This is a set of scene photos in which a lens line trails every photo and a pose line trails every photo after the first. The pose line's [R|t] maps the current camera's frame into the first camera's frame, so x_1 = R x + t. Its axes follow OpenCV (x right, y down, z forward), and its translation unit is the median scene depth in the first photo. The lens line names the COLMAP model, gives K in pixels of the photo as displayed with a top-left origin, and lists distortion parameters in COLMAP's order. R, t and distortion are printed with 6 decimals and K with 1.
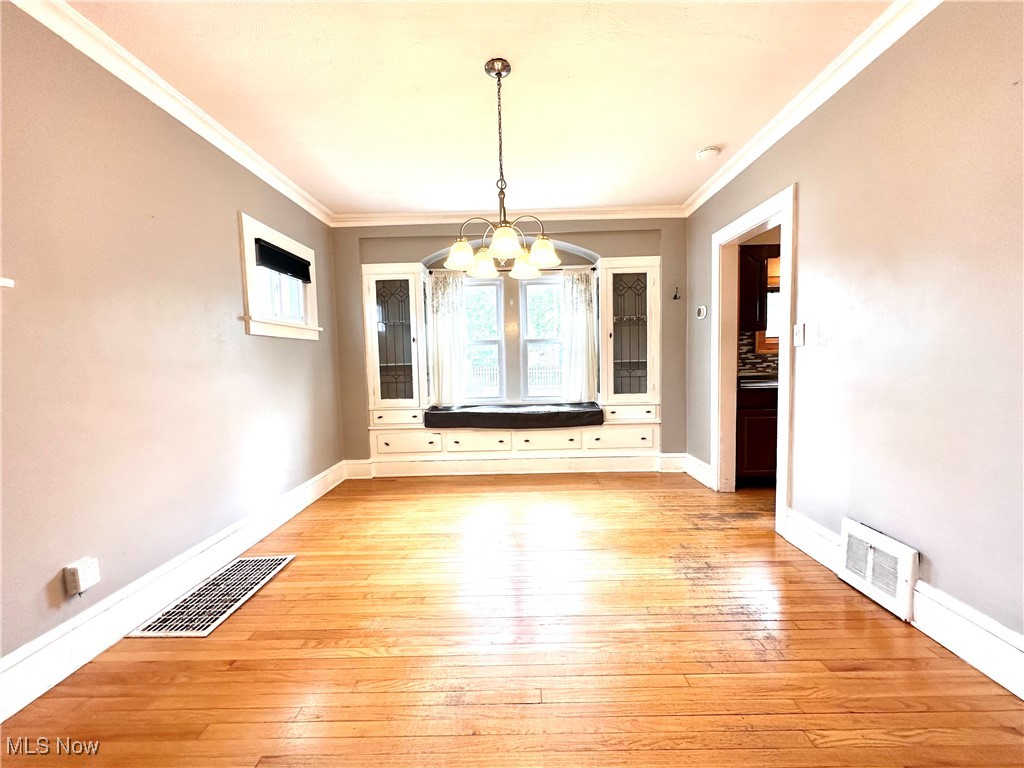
lens RADIAL K [[409.7, 0, 512.5], [0, 409.7, 385.1], [0, 0, 1]] dist [0.001359, 0.000330]
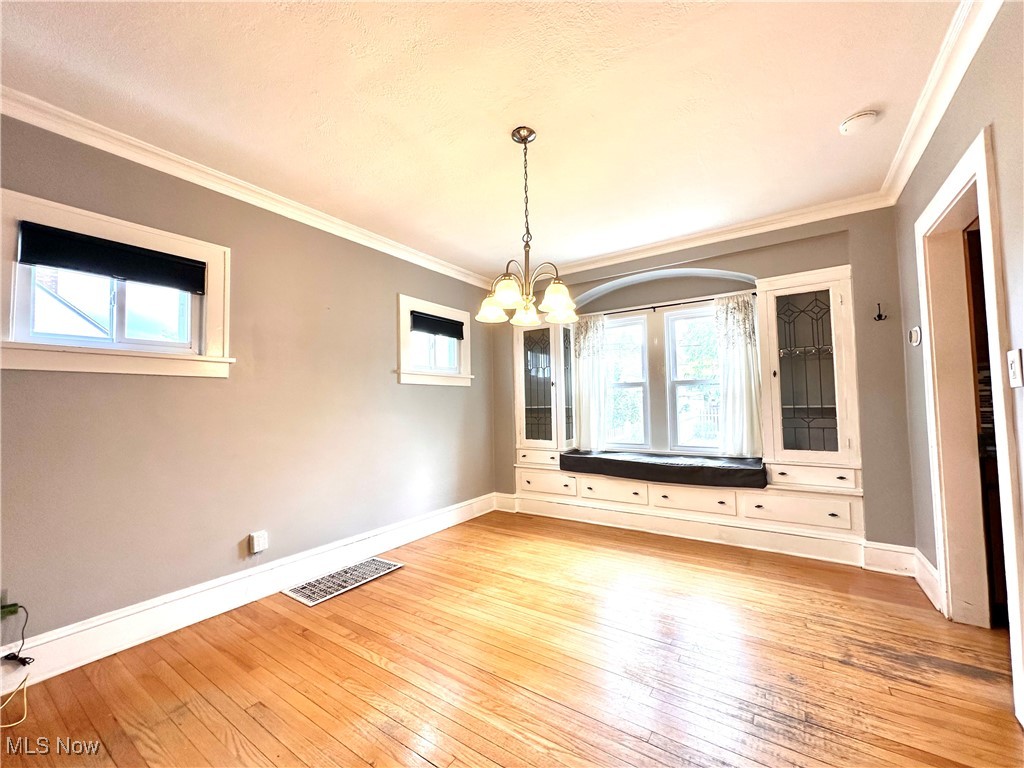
lens RADIAL K [[409.7, 0, 512.1], [0, 409.7, 383.8], [0, 0, 1]] dist [0.001359, 0.000330]
pose [[0.833400, -0.018559, -0.552359, 0.296460], [-0.037883, 0.995167, -0.090594, -0.013632], [0.551371, 0.096426, 0.828669, 0.086359]]
